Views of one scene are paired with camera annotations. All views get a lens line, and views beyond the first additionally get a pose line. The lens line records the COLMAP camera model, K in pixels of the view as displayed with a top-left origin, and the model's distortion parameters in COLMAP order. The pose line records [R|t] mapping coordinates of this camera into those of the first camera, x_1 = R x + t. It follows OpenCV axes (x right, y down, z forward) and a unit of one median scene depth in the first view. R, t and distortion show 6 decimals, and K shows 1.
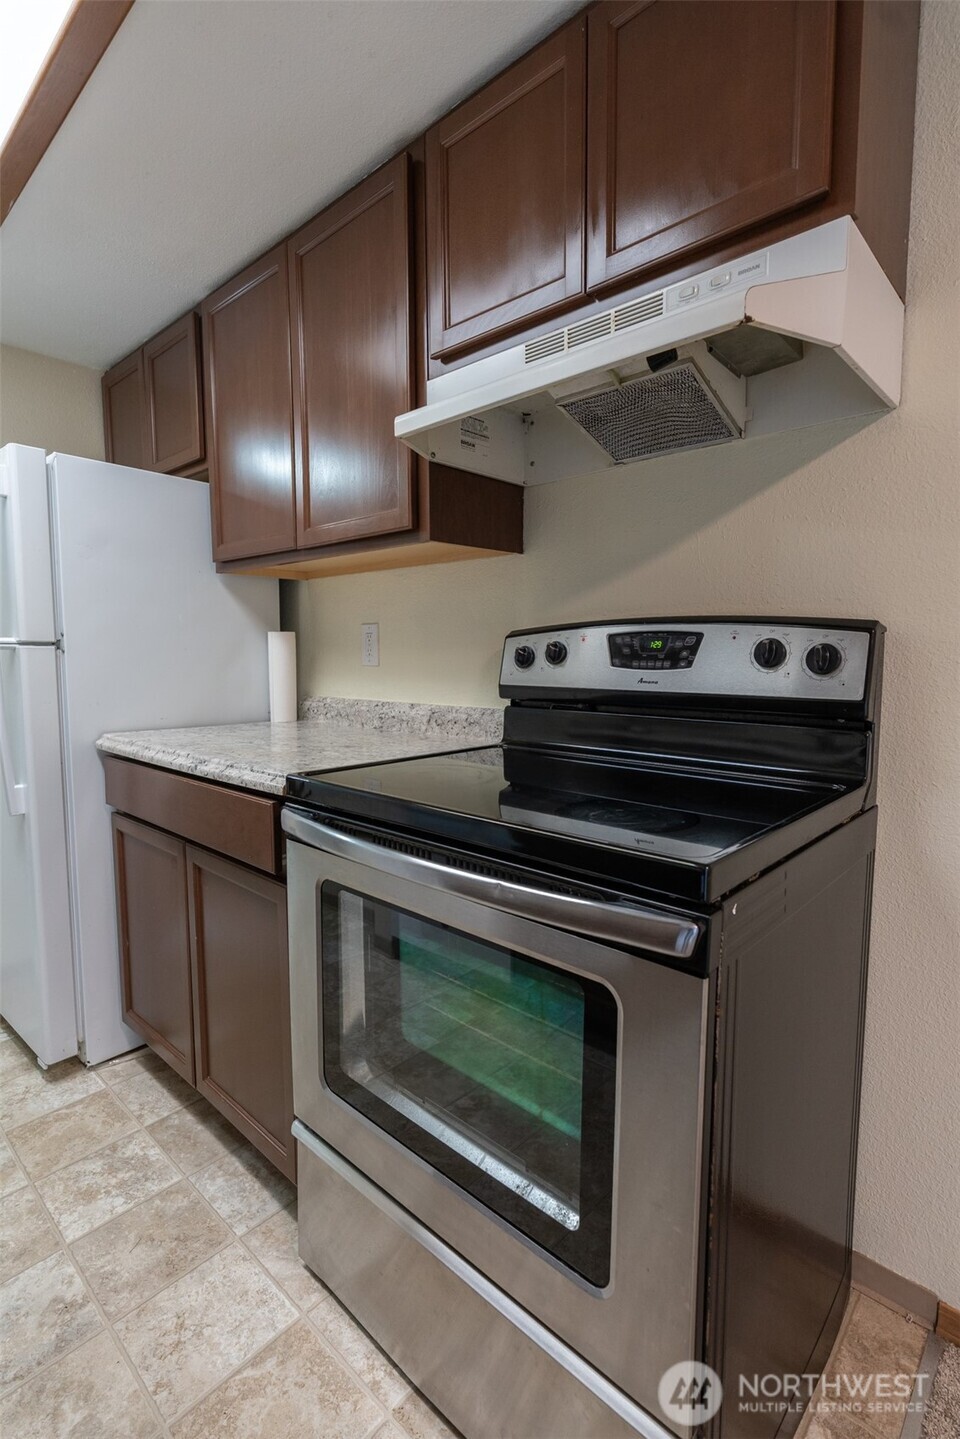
lens RADIAL K [[675.7, 0, 485.4], [0, 675.7, 716.0], [0, 0, 1]] dist [-0.013670, 0.000224]
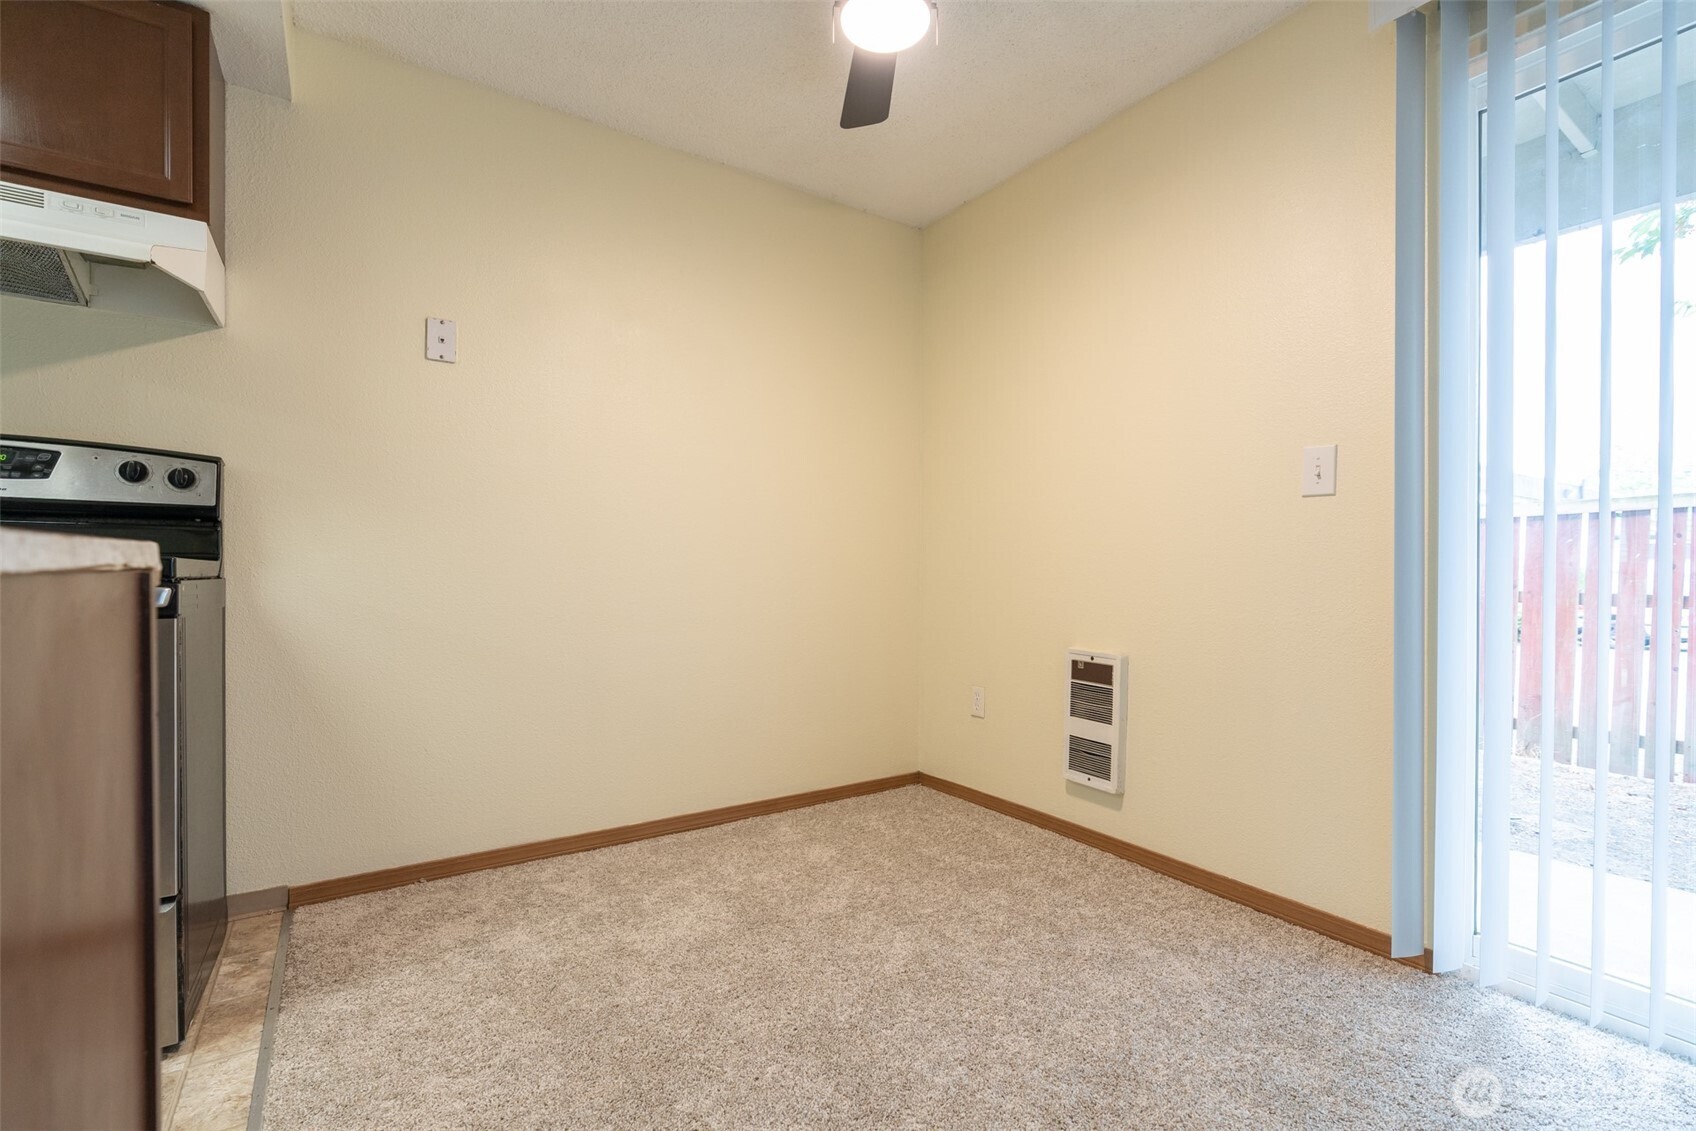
lens RADIAL K [[763.5, 0, 856.9], [0, 763.5, 568.9], [0, 0, 1]] dist [-0.014240, 0.007343]
pose [[0.228715, 0.005241, 0.973479, -0.760663], [0.084370, 0.996116, -0.025186, 0.272331], [-0.969831, 0.087892, 0.227384, -0.784900]]
